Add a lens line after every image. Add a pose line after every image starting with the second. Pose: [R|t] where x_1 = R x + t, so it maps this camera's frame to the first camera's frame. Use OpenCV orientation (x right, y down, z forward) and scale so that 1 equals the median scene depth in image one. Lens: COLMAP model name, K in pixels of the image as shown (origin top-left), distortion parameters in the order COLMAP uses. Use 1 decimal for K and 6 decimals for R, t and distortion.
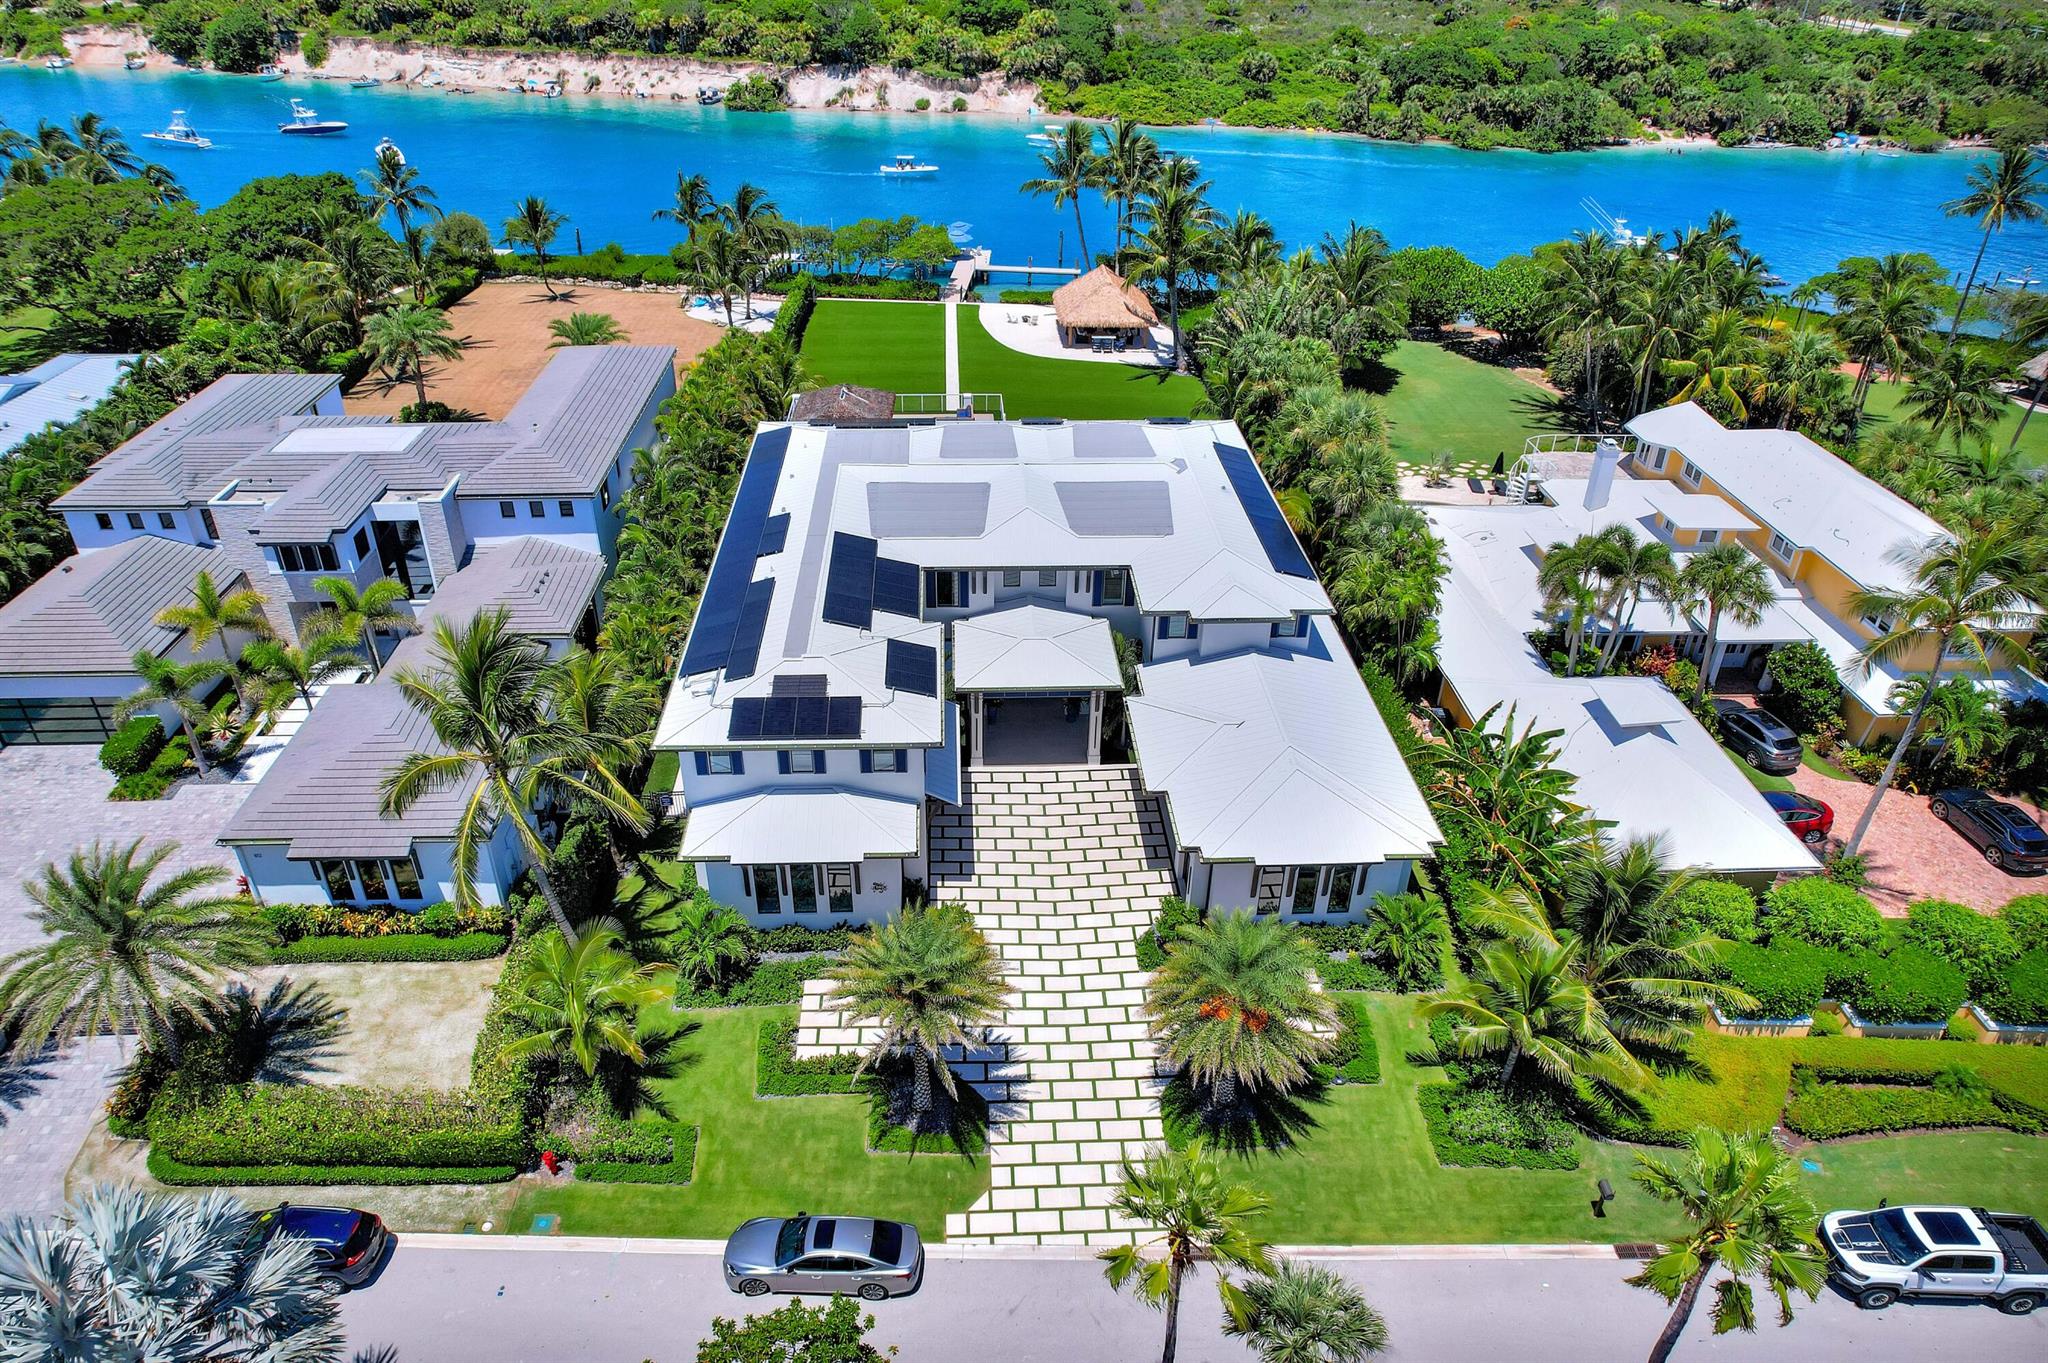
lens RADIAL K [[1335.2, 0, 1024.0], [0, 1335.2, 681.5], [0, 0, 1]] dist [-0.075751, 0.078209]
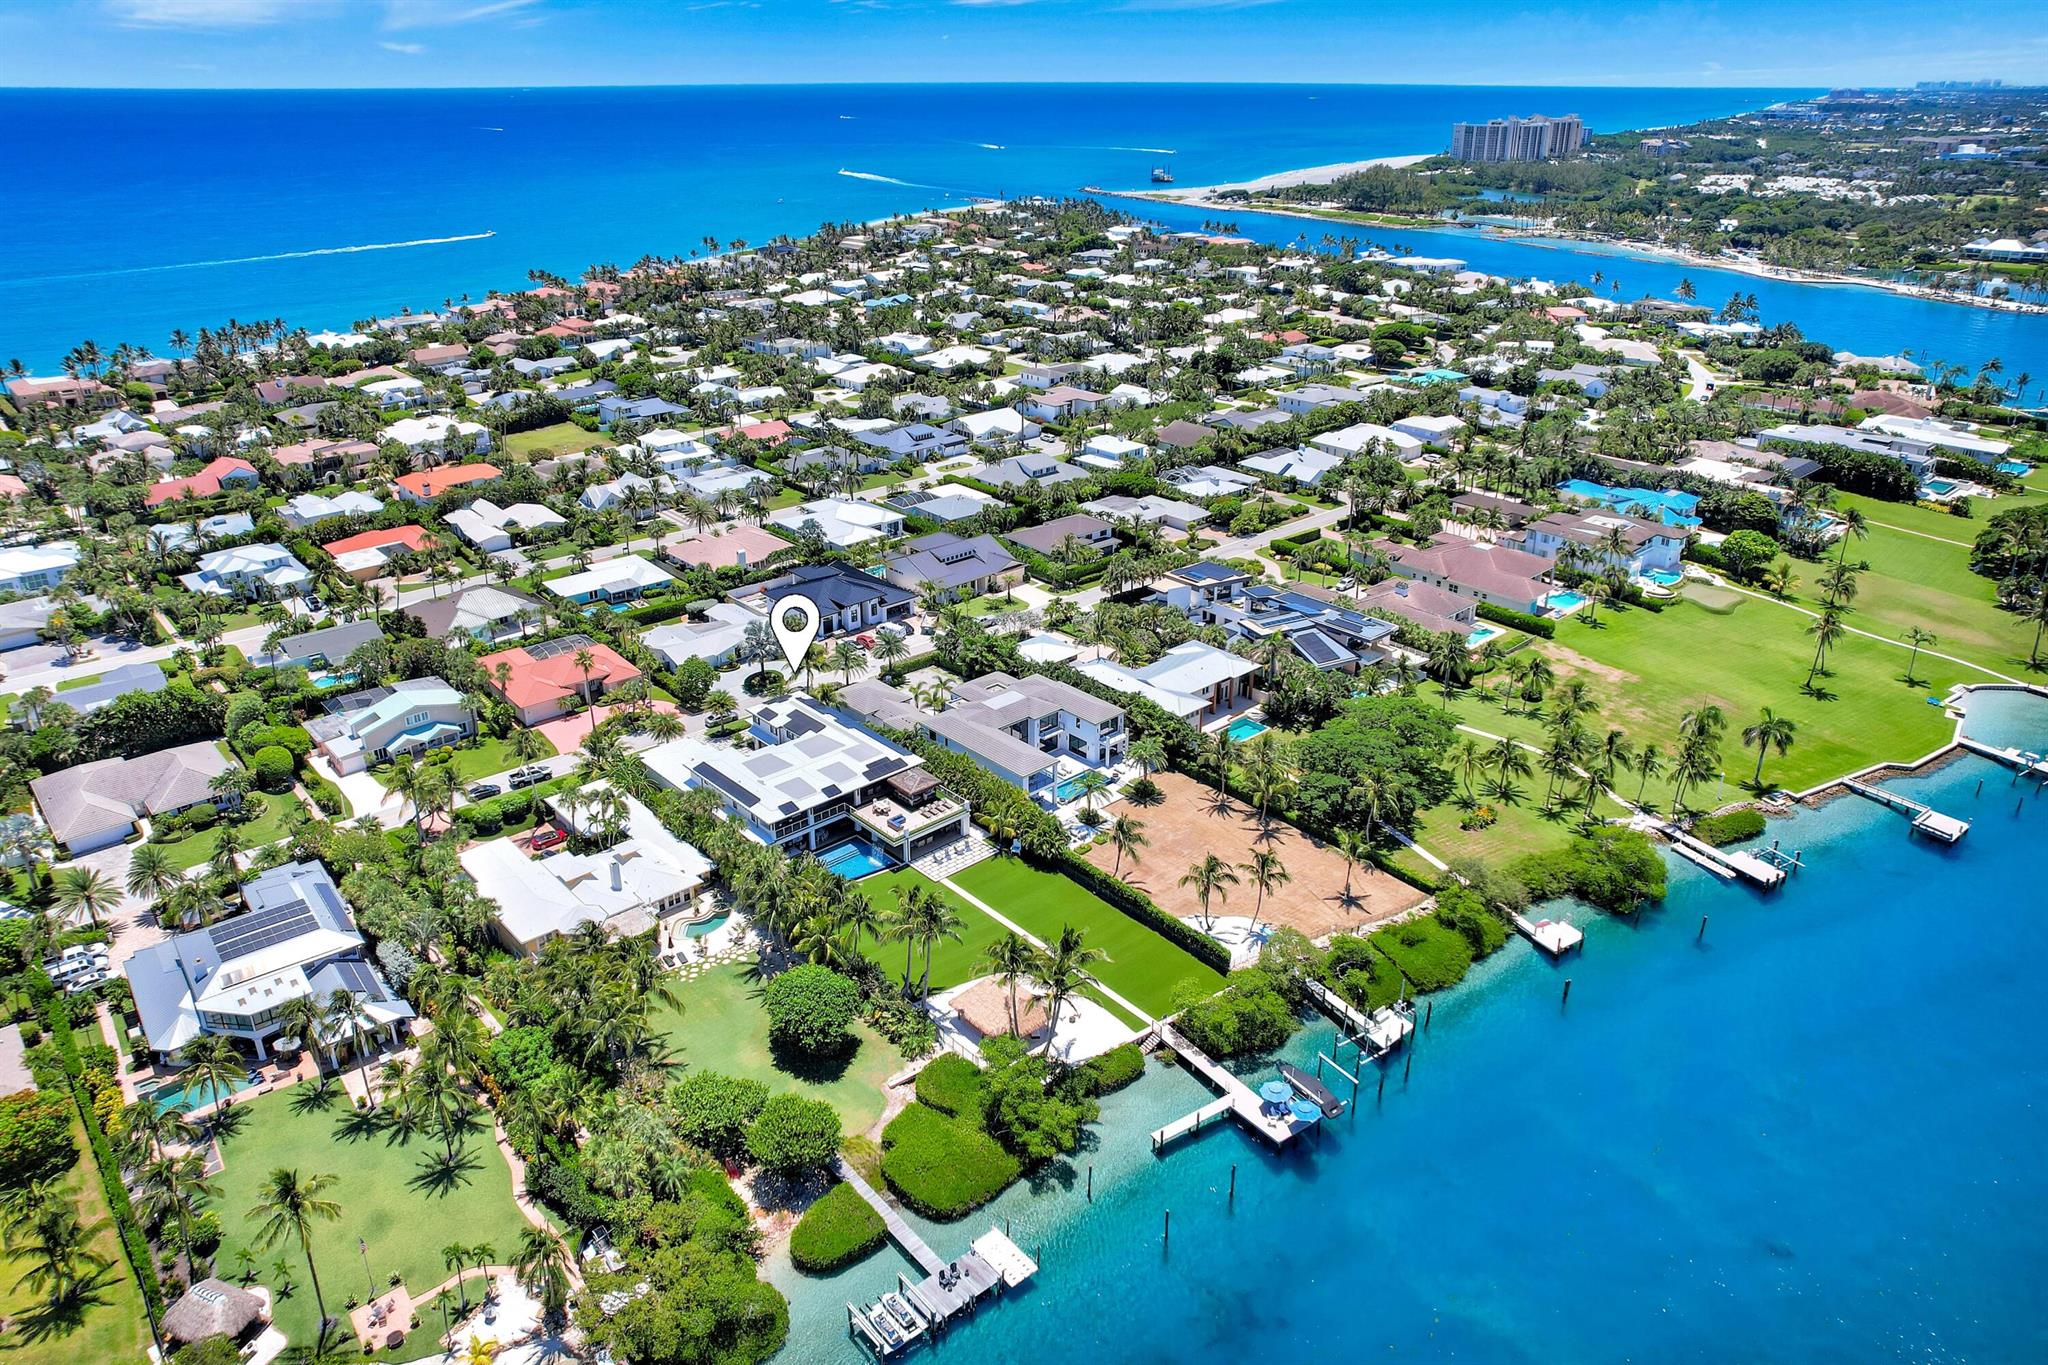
lens RADIAL K [[1326.8, 0, 1023.5], [0, 1326.8, 695.3], [0, 0, 1]] dist [-0.055748, 0.037340]
pose [[-0.770118, 0.253055, -0.585561, 0.375973], [-0.346735, 0.604442, 0.717234, -0.726019], [0.535437, 0.755389, -0.377749, 0.657159]]
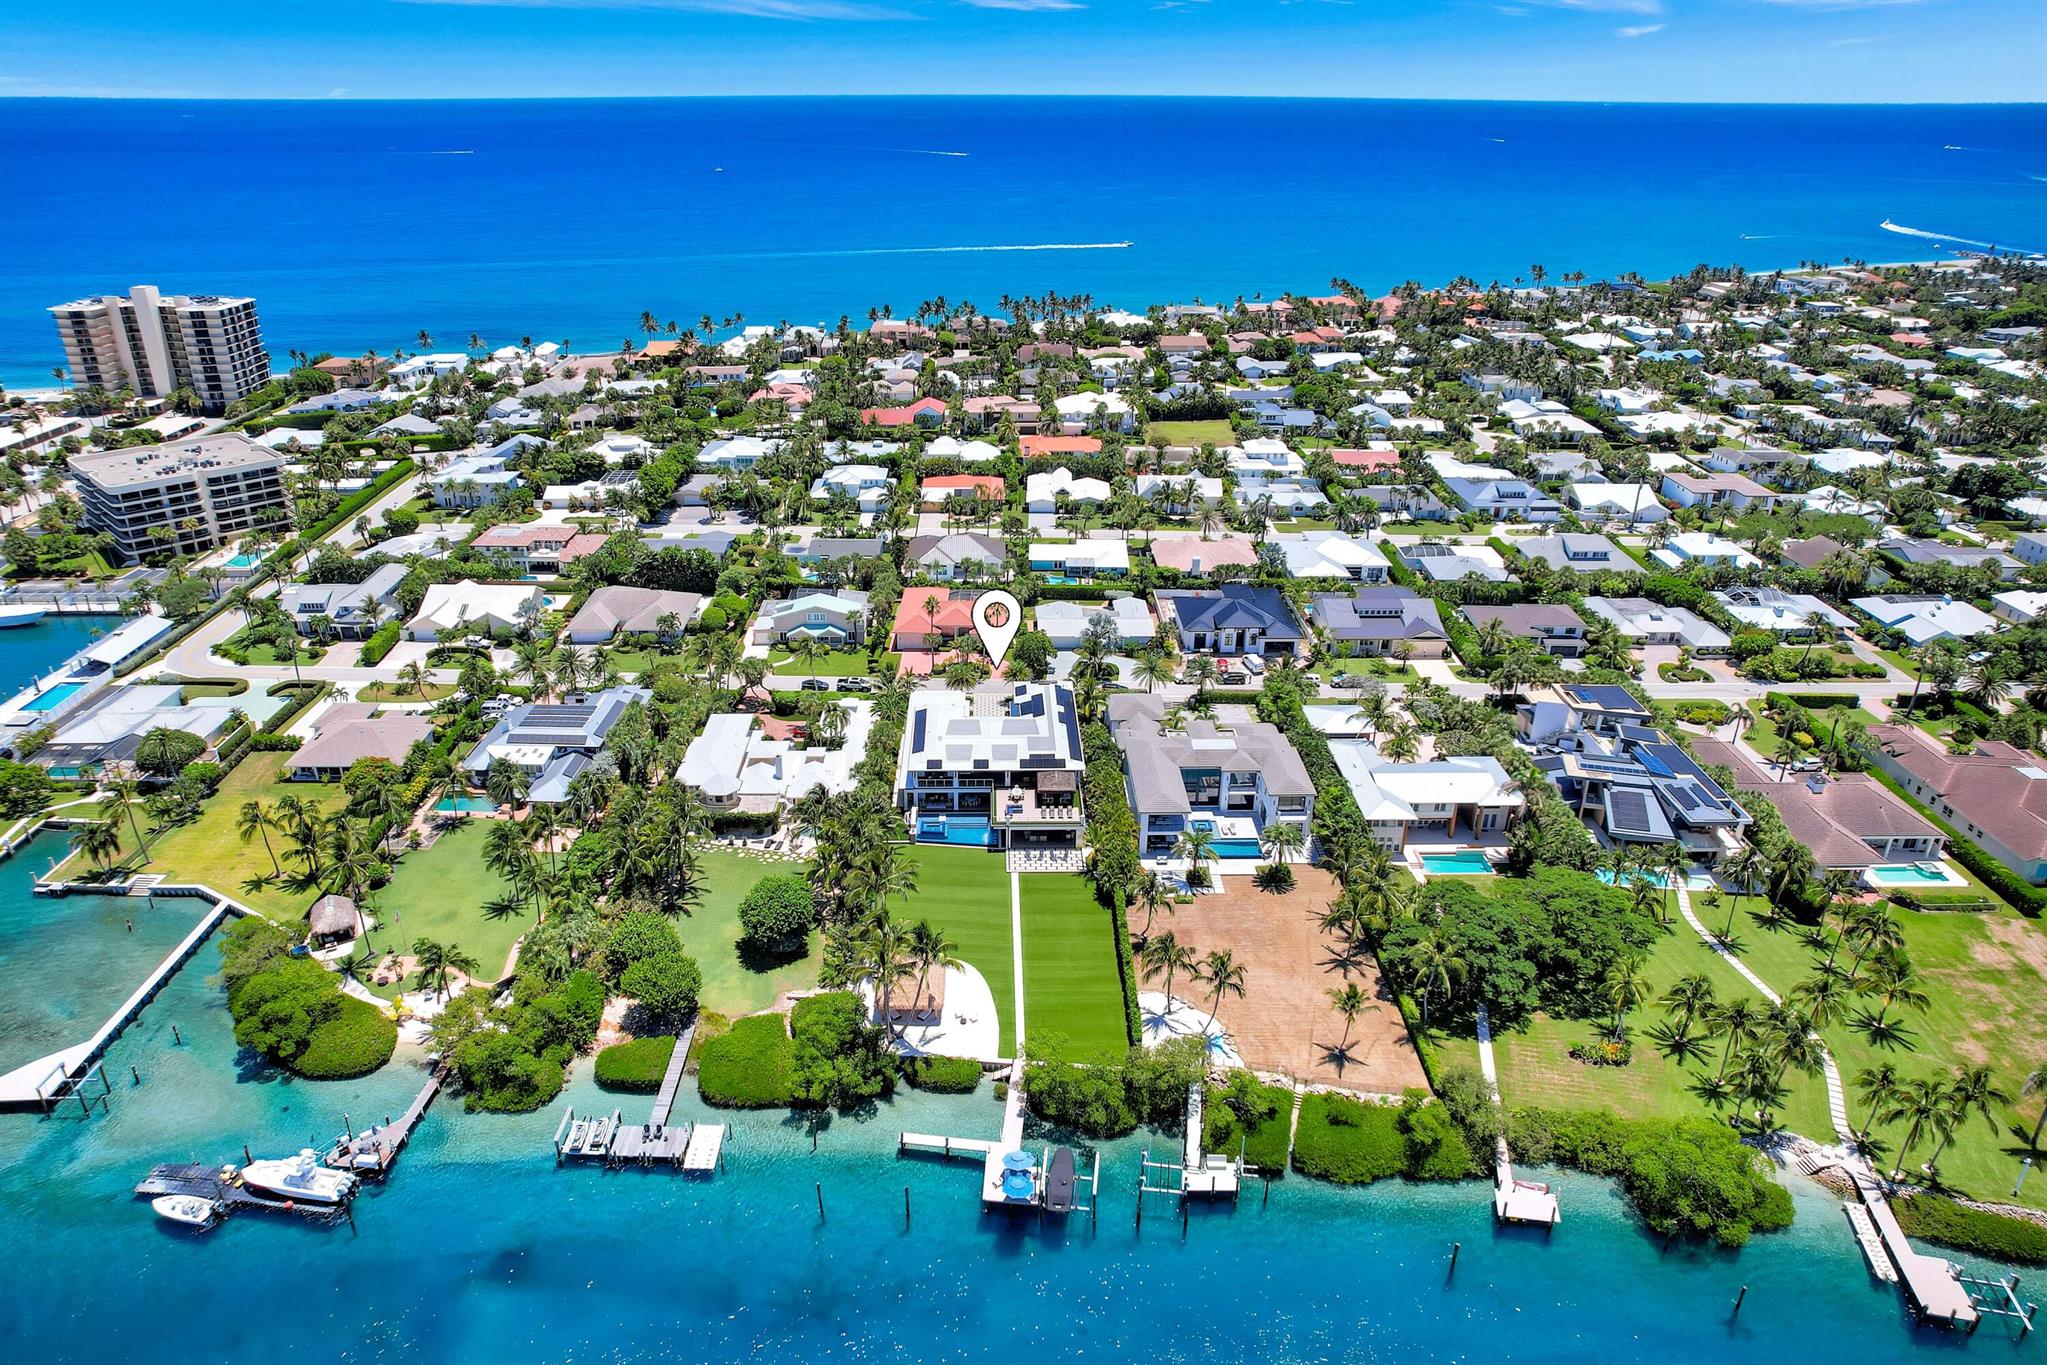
lens RADIAL K [[1326.1, 0, 1023.0], [0, 1326.1, 695.3], [0, 0, 1]] dist [-0.055748, 0.037340]
pose [[-0.999320, -0.033908, 0.014513, -0.035357], [-0.006688, 0.553543, 0.832794, -0.837551], [-0.036272, 0.832130, -0.553393, 0.786874]]
